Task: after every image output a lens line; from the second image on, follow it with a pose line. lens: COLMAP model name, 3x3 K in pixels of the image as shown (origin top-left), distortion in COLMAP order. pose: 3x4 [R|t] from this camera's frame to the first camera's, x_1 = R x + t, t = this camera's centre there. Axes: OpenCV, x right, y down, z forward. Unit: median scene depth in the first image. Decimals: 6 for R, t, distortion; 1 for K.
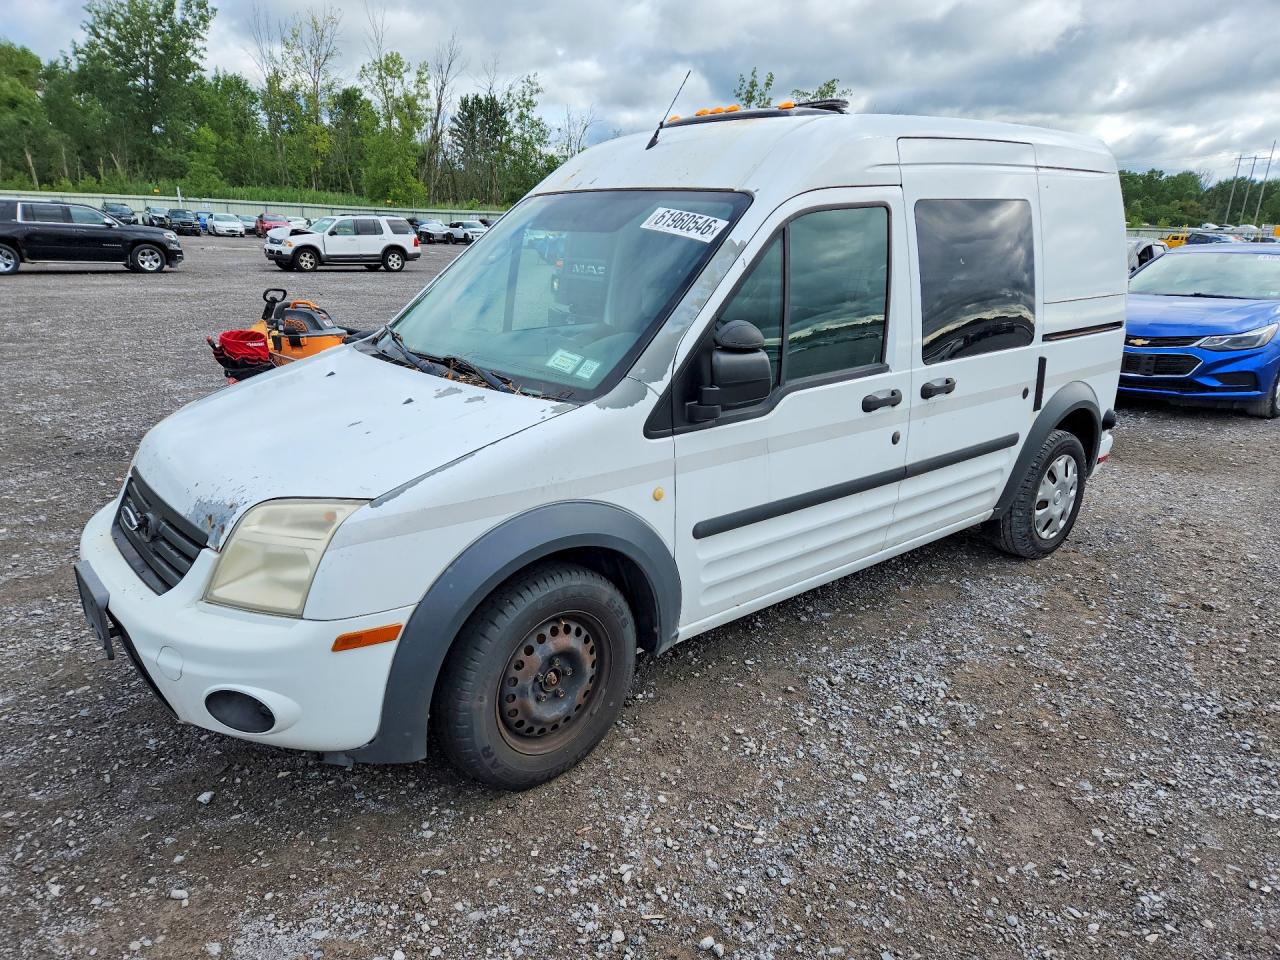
lens RADIAL K [[866.8, 0, 645.8], [0, 866.8, 486.8], [0, 0, 1]] dist [0.012083, -0.010472]
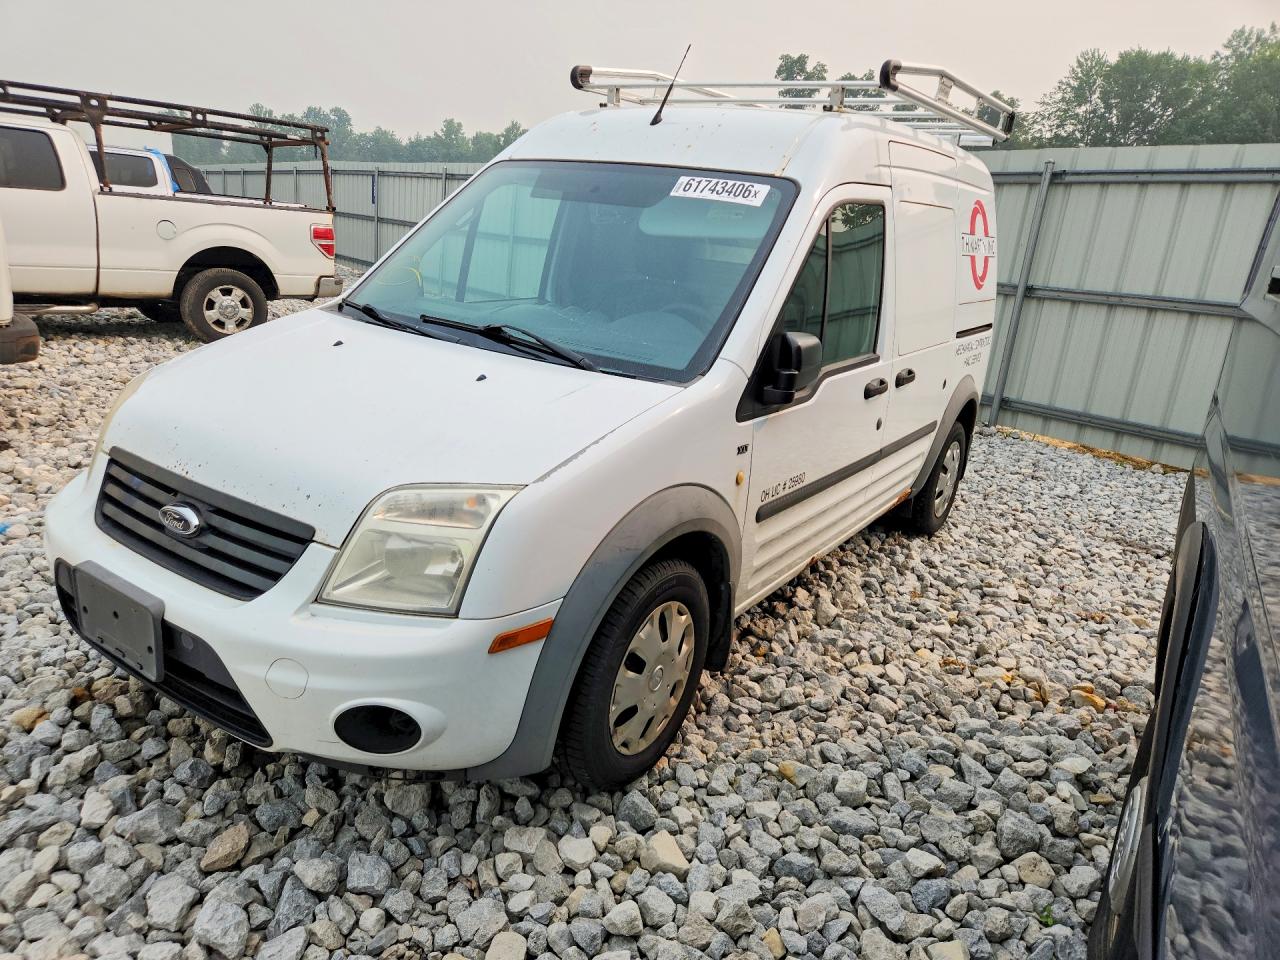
lens RADIAL K [[866.8, 0, 638.6], [0, 866.8, 475.8], [0, 0, 1]] dist [0.012083, -0.010472]
pose [[0.960906, -0.003900, 0.276848, -0.370844], [0.002543, 0.999983, 0.005259, 0.001153], [-0.276864, -0.004349, 0.960899, 0.077089]]
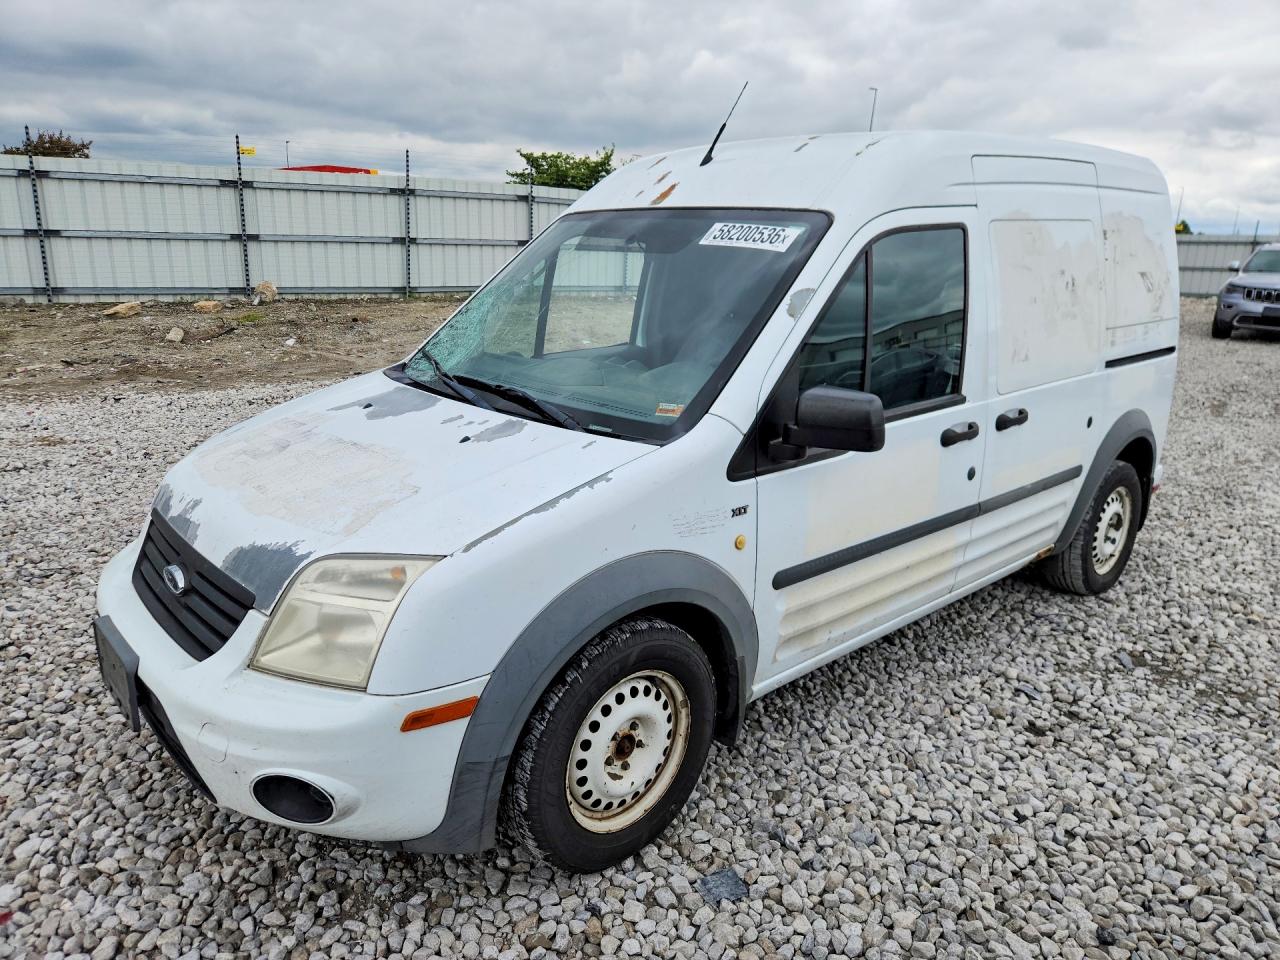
lens RADIAL K [[866.8, 0, 635.3], [0, 866.8, 481.6], [0, 0, 1]] dist [0.012083, -0.010472]
pose [[0.999945, -0.000631, 0.010490, -0.106203], [0.000886, 0.999704, -0.024326, -0.032262], [-0.010472, 0.024334, 0.999649, 0.091092]]
